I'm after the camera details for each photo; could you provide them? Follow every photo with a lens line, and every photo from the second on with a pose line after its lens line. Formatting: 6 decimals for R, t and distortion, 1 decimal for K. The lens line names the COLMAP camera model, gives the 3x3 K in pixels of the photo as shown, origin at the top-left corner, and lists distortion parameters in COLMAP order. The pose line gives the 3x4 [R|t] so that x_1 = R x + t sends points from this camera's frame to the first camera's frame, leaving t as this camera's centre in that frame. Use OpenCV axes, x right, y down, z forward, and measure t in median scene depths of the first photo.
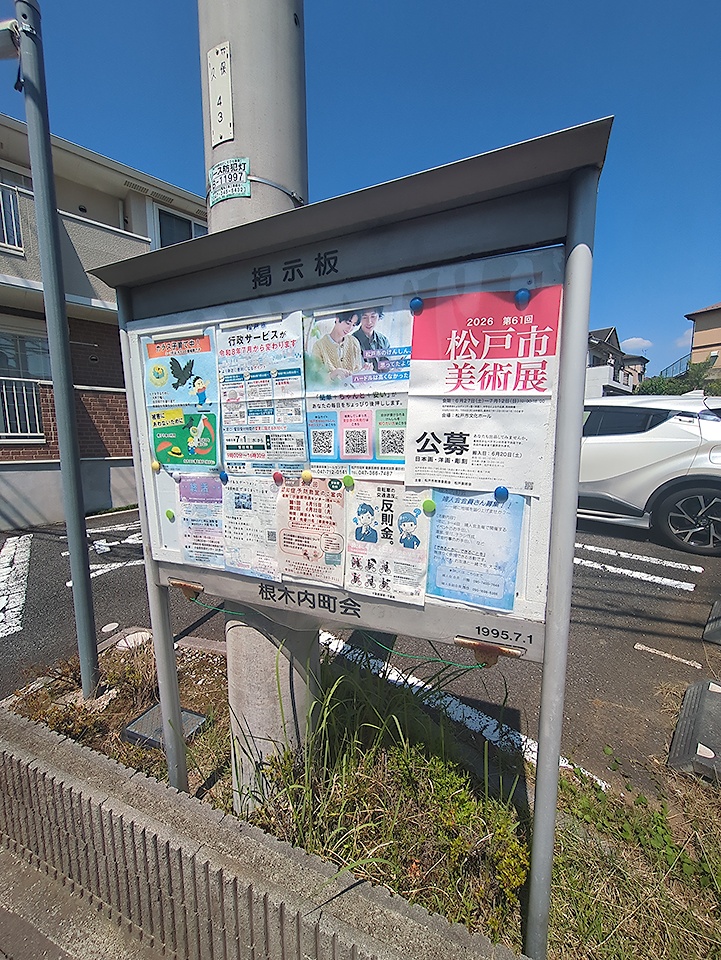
lens RADIAL K [[378.8, 0, 360.2], [0, 378.8, 486.0], [0, 0, 1]] dist [-0.000644, 0.001304]
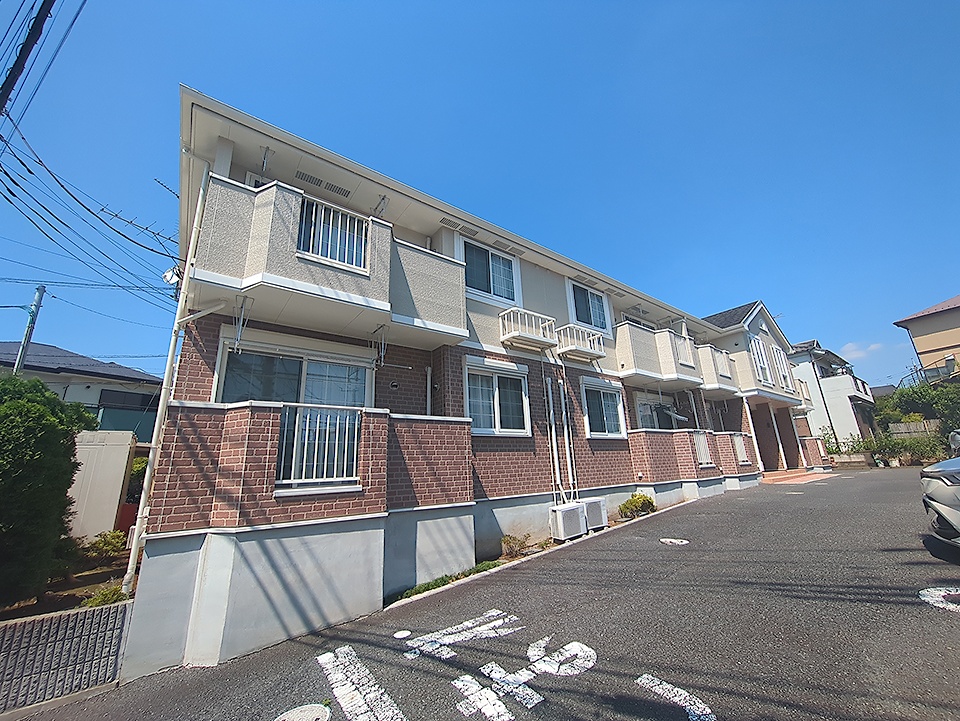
lens RADIAL K [[378.8, 0, 483.0], [0, 378.8, 365.1], [0, 0, 1]] dist [-0.000644, 0.001304]
pose [[0.995092, -0.067134, -0.072700, -0.517896], [0.033485, 0.919774, -0.391017, -0.041381], [0.093118, 0.386663, 0.917508, 0.252885]]
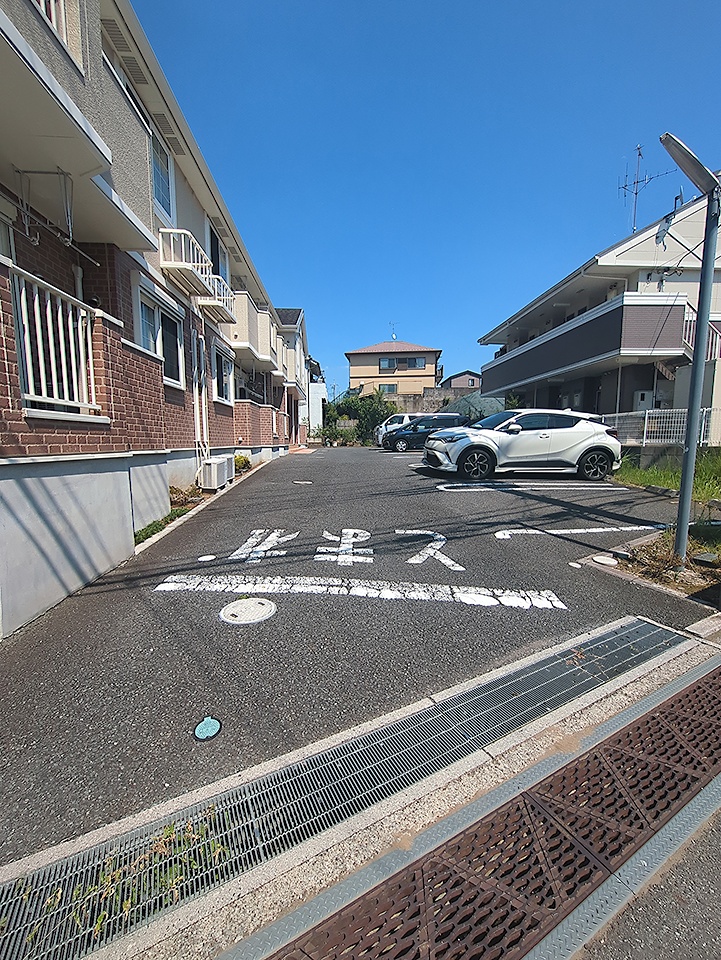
lens RADIAL K [[378.8, 0, 358.0], [0, 378.8, 481.9], [0, 0, 1]] dist [-0.000644, 0.001304]
pose [[0.637402, -0.080356, 0.766330, -1.013614], [0.098401, 0.994893, 0.022477, -0.003387], [-0.764222, 0.061081, 0.642054, 0.357615]]
